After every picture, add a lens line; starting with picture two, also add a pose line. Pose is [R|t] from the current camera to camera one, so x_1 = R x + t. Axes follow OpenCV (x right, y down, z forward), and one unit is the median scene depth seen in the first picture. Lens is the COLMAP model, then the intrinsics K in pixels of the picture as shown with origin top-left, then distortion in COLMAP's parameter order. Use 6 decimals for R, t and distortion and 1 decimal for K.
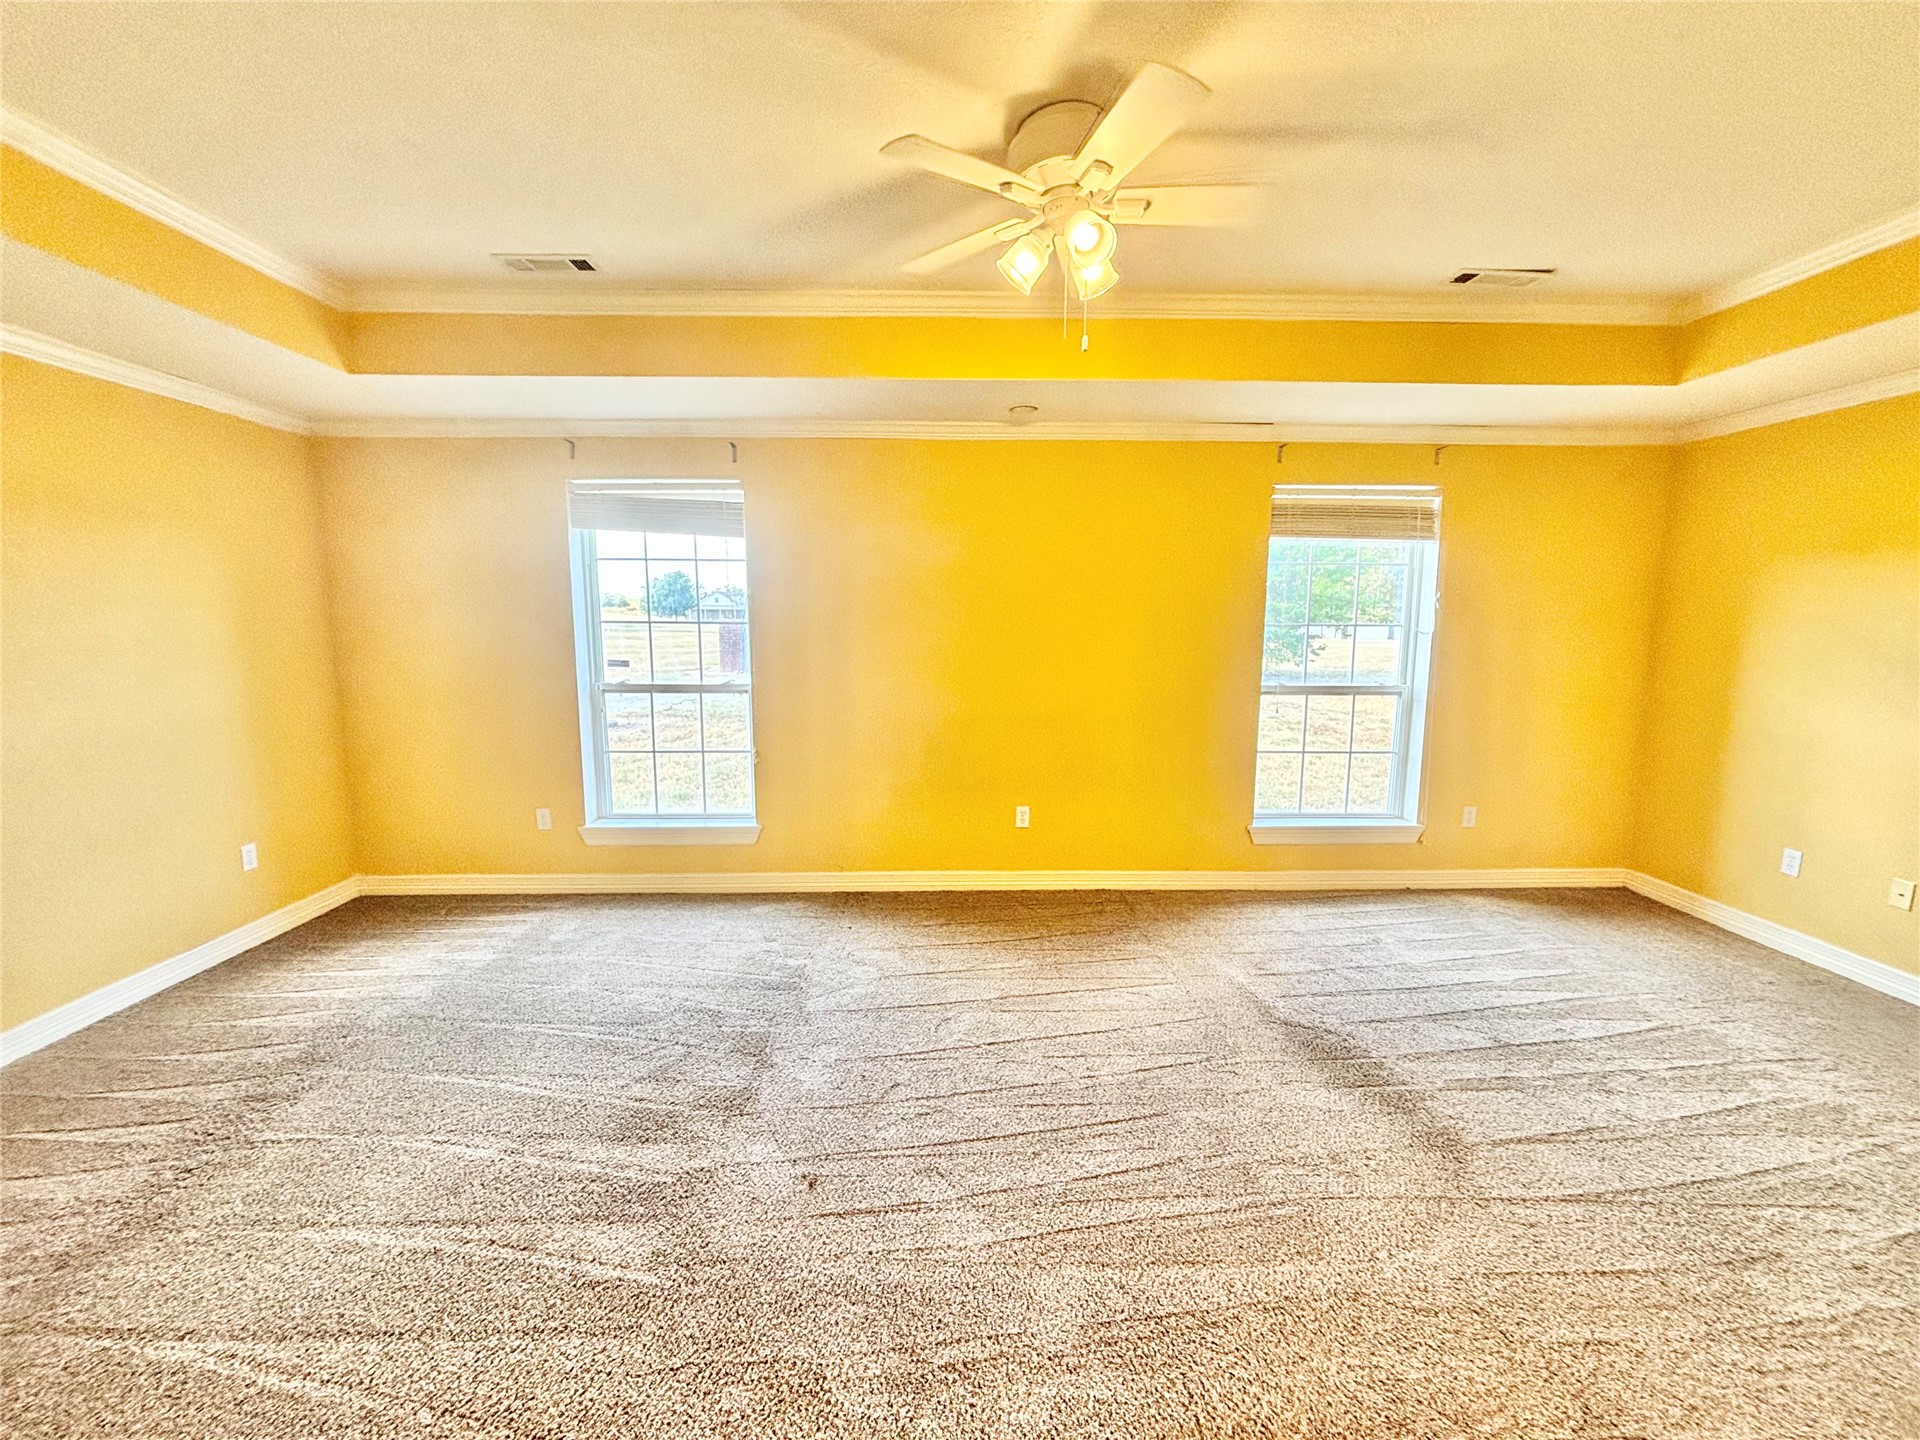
lens RADIAL K [[775.1, 0, 954.3], [0, 775.1, 730.3], [0, 0, 1]] dist [-0.000048, -0.000457]
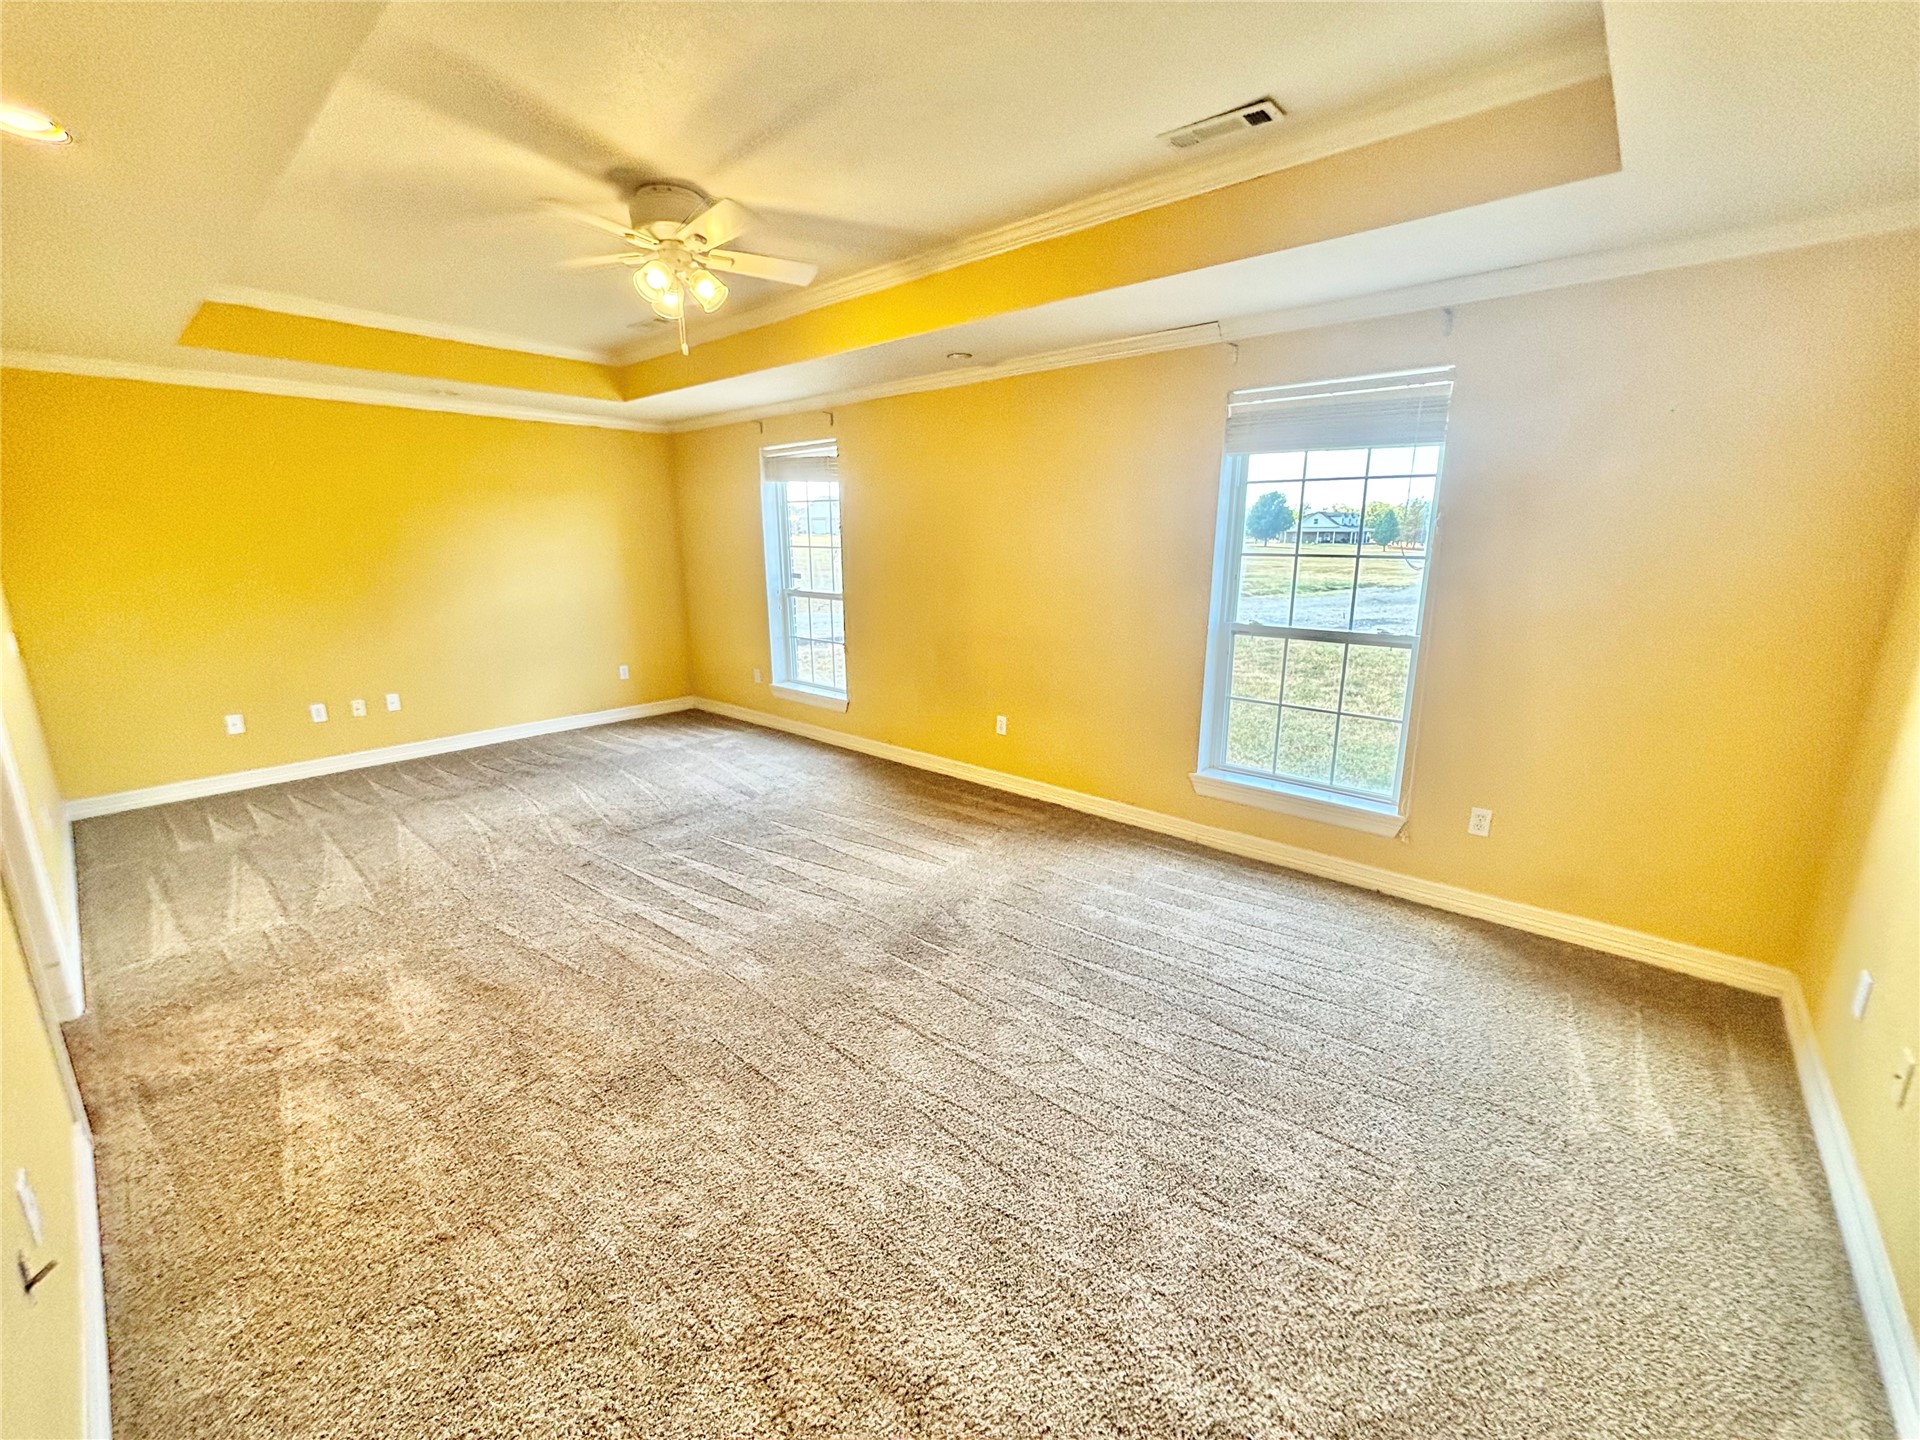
lens RADIAL K [[775.1, 0, 965.6], [0, 775.1, 727.2], [0, 0, 1]] dist [-0.000048, -0.000457]
pose [[0.738436, 0.160222, -0.655013, 0.827216], [-0.099635, 0.986625, 0.129013, -0.025062], [0.666923, -0.030006, 0.744523, 0.136438]]
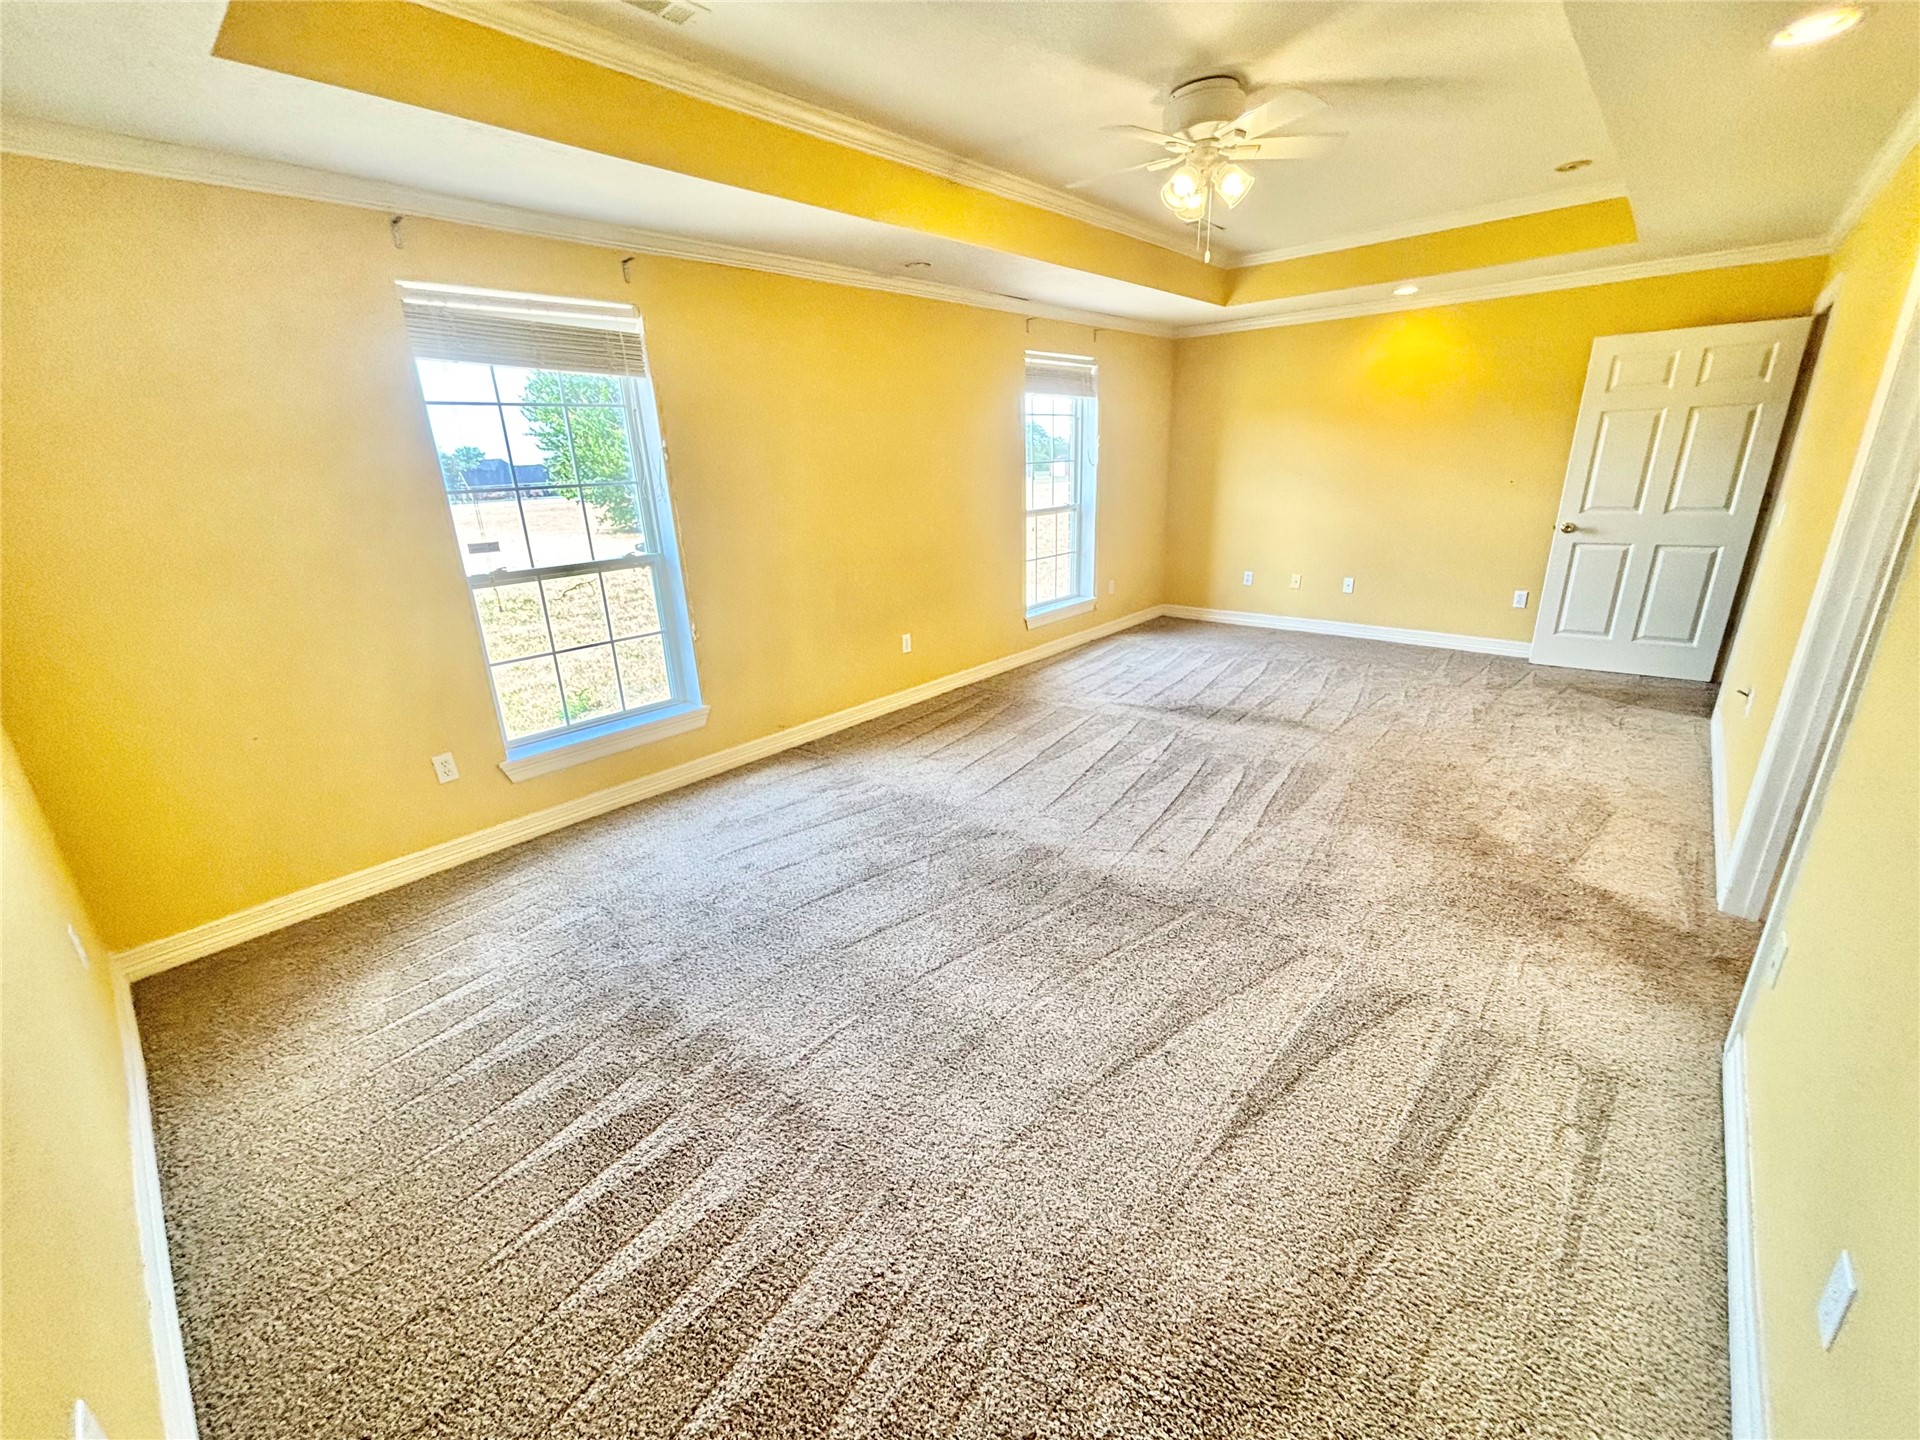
lens RADIAL K [[775.1, 0, 983.9], [0, 775.1, 726.2], [0, 0, 1]] dist [-0.000048, -0.000457]
pose [[0.675238, -0.272012, 0.685612, -0.704175], [0.144687, 0.960305, 0.238496, -0.028827], [-0.723270, -0.061843, 0.687791, 0.111792]]
